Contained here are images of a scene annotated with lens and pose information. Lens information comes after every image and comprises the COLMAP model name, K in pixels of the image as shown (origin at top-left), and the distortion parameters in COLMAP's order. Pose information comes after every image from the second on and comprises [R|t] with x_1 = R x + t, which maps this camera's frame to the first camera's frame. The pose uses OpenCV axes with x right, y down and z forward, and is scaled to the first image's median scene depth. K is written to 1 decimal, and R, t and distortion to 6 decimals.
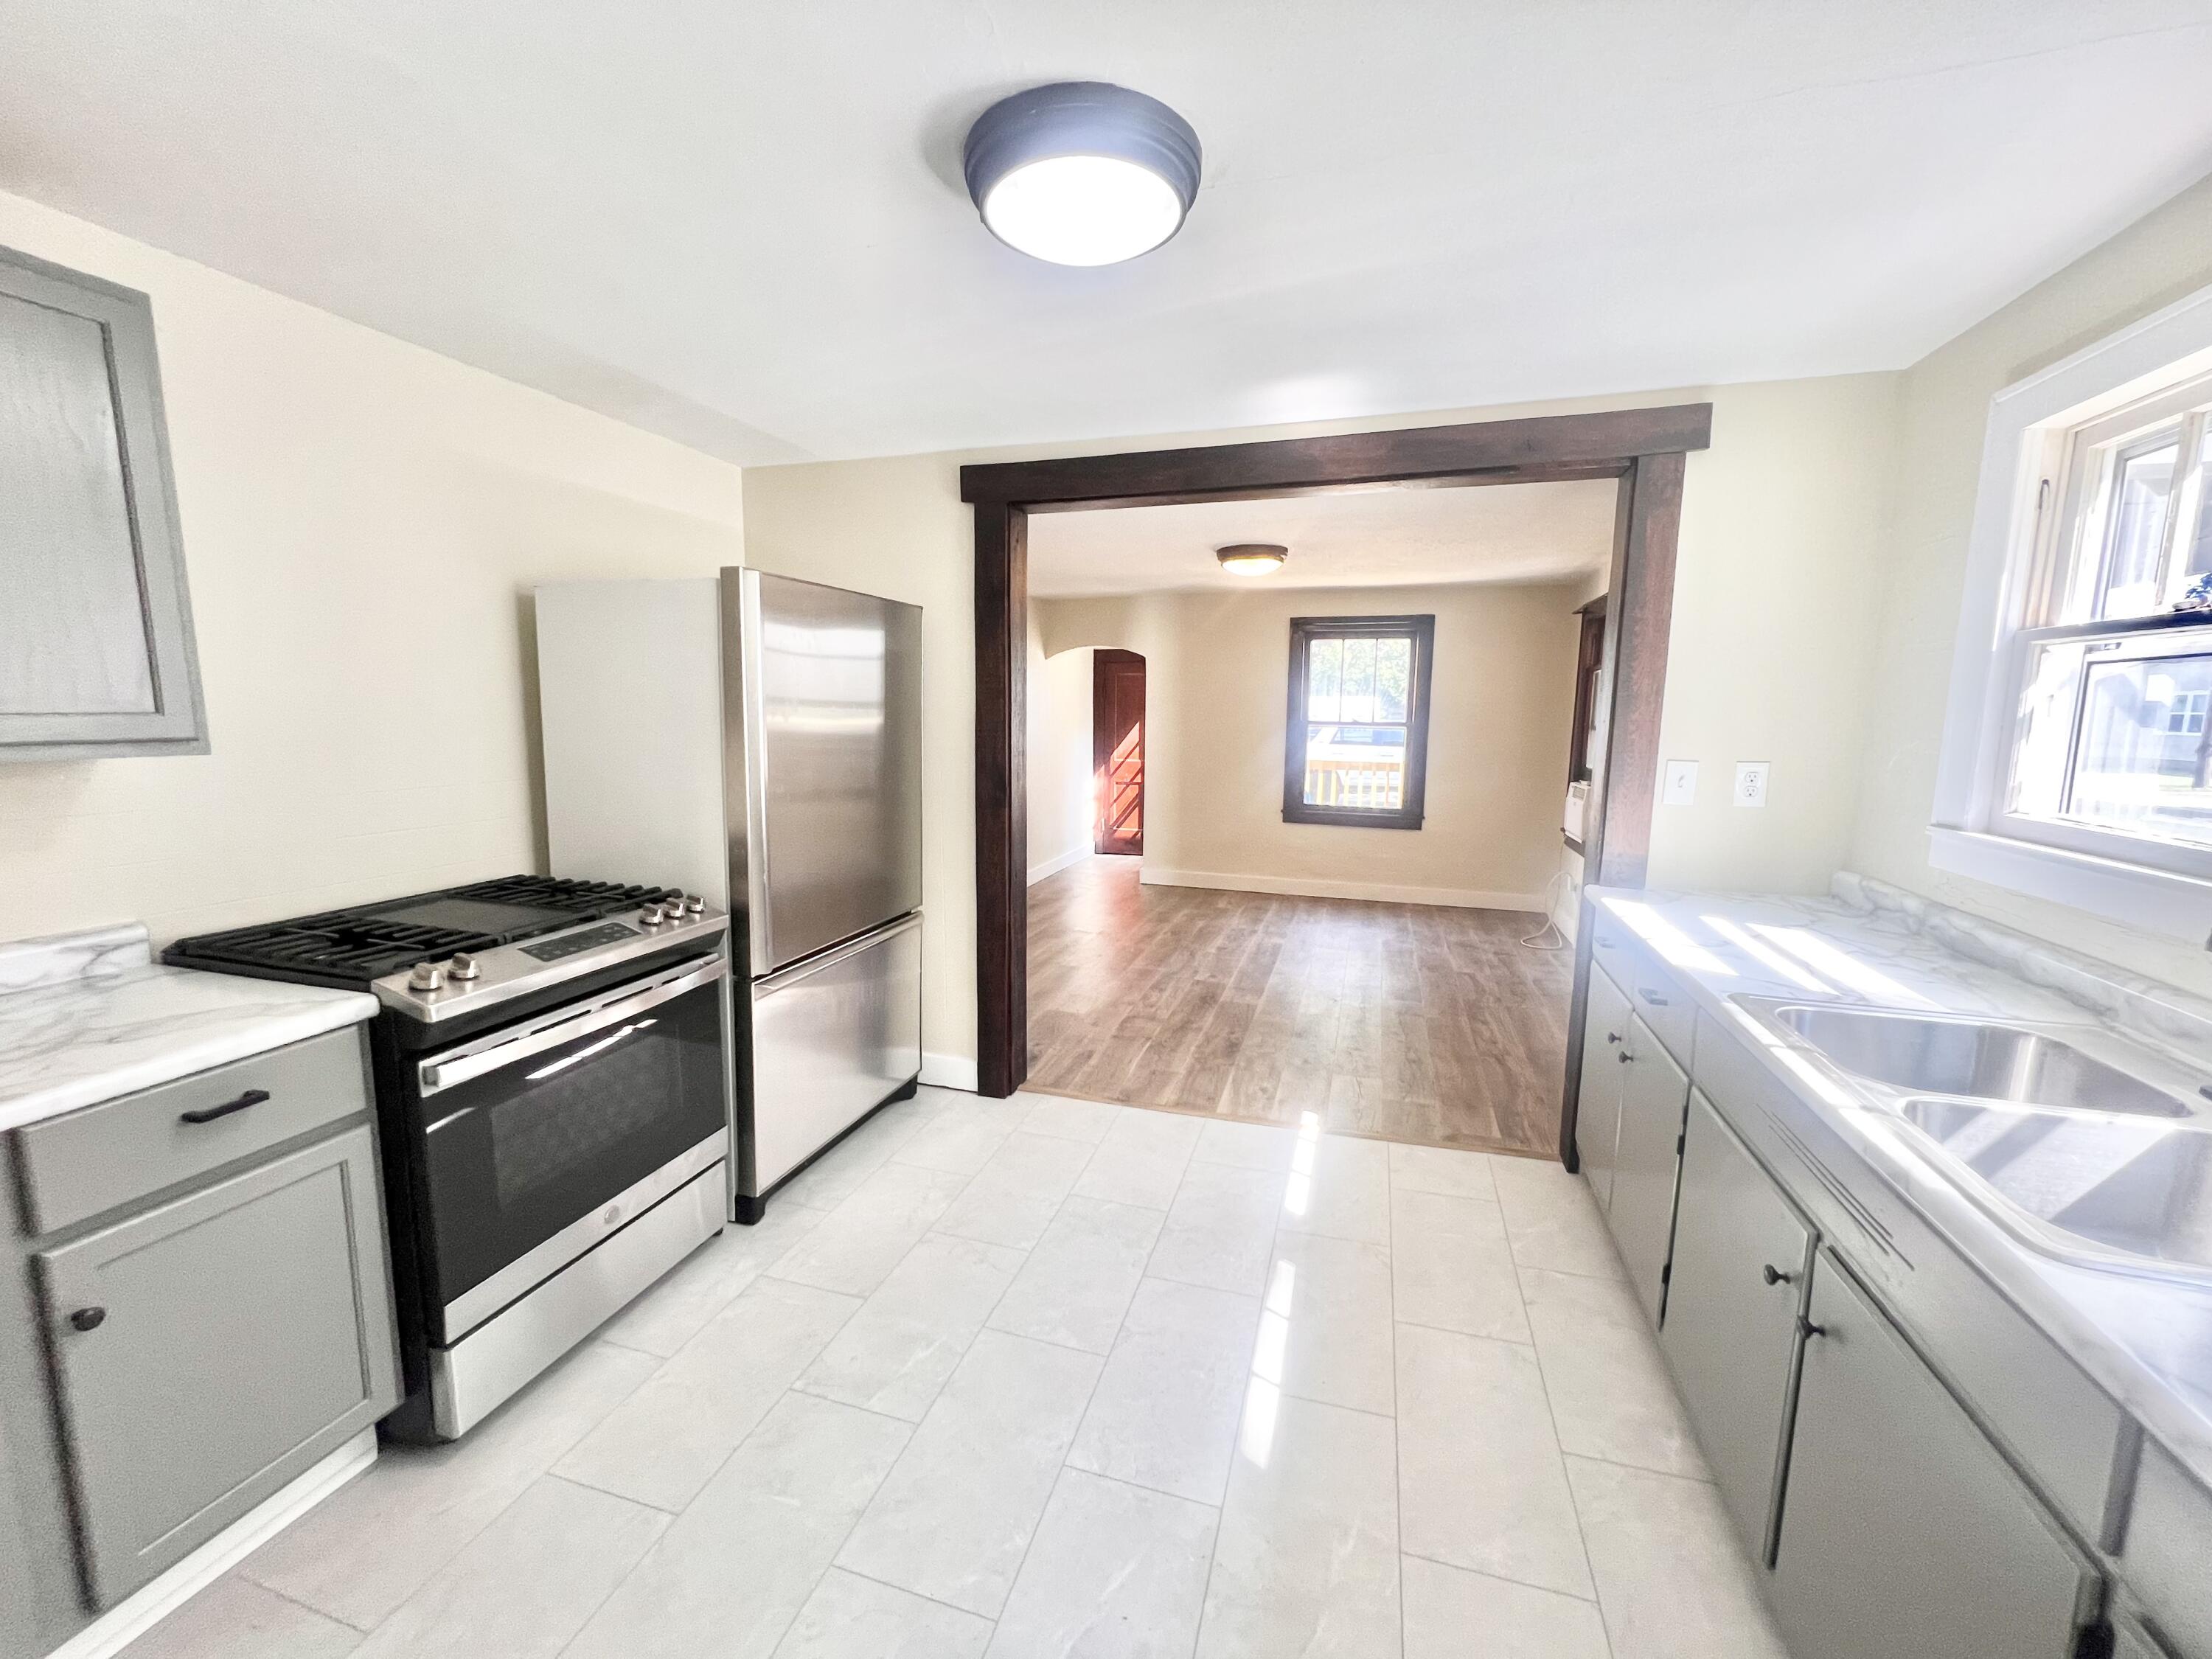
lens RADIAL K [[893.1, 0, 1105.6], [0, 893.1, 830.2], [0, 0, 1]] dist [0.001491, 0.000398]
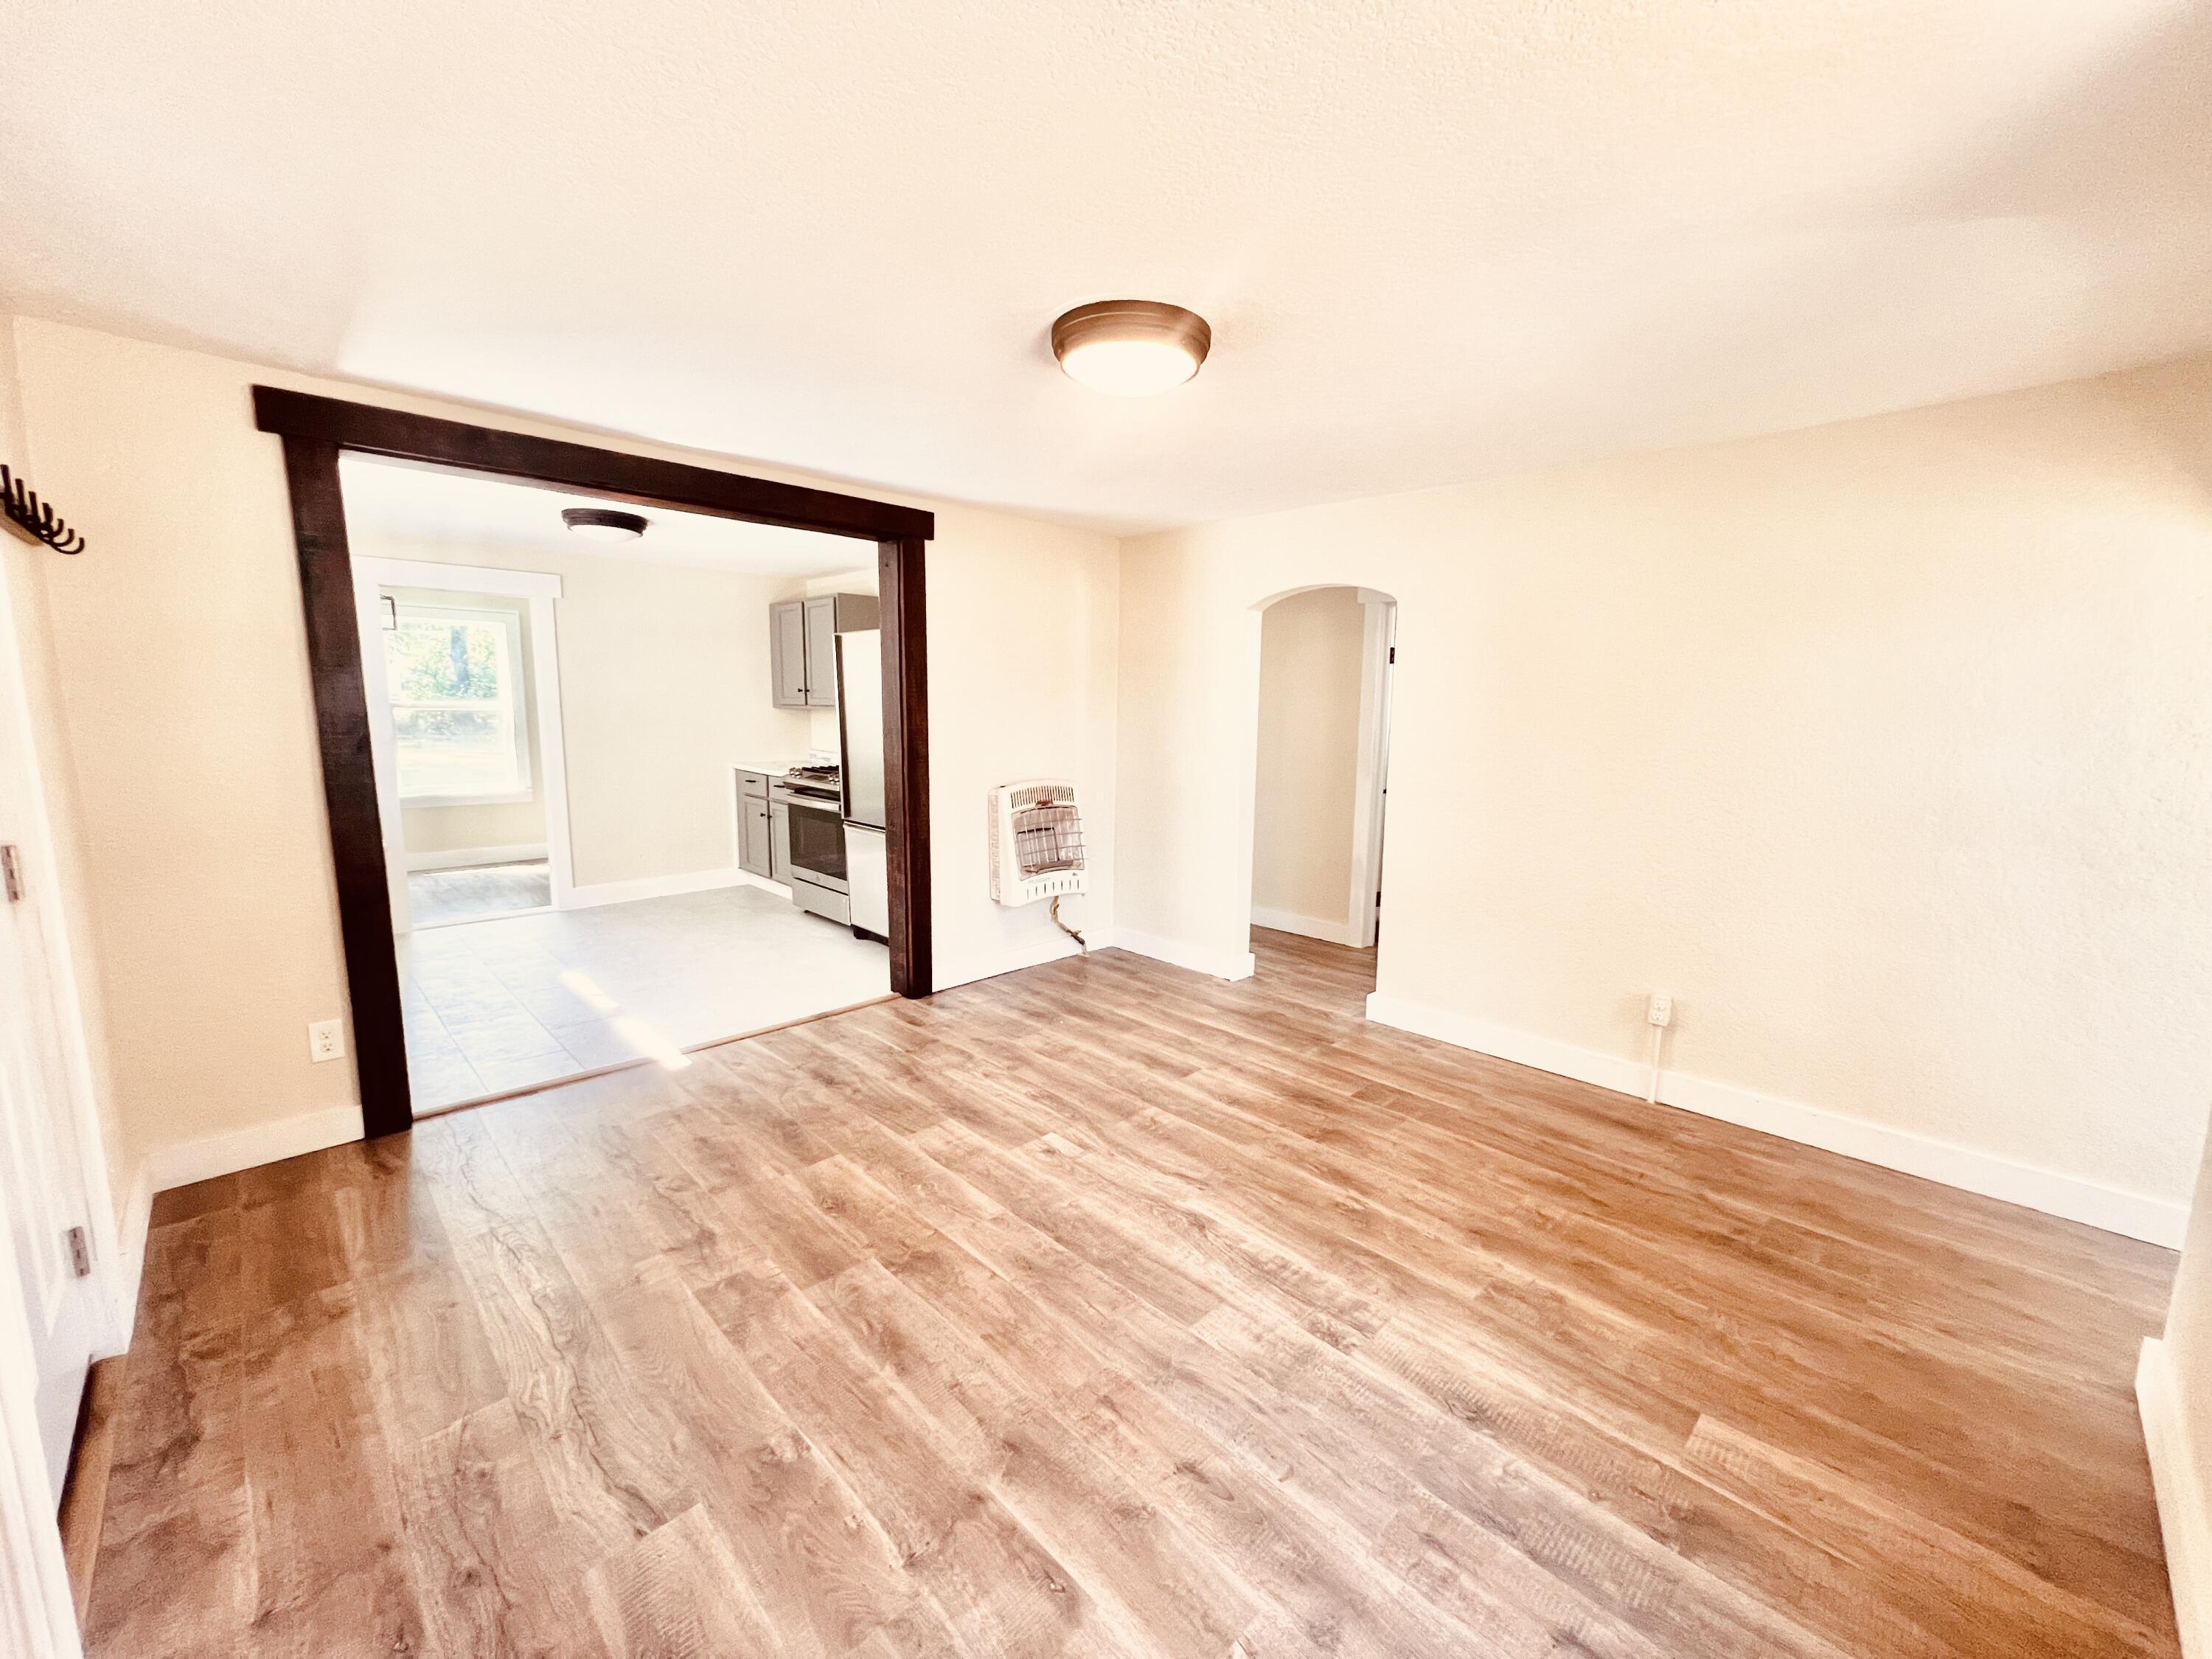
lens RADIAL K [[887.2, 0, 1104.4], [0, 887.2, 827.3], [0, 0, 1]] dist [0.003488, 0.000045]
pose [[-0.483178, 0.113135, -0.868182, 0.678267], [-0.132138, 0.970834, 0.200052, -0.191464], [0.865493, 0.211381, -0.454137, 1.447092]]
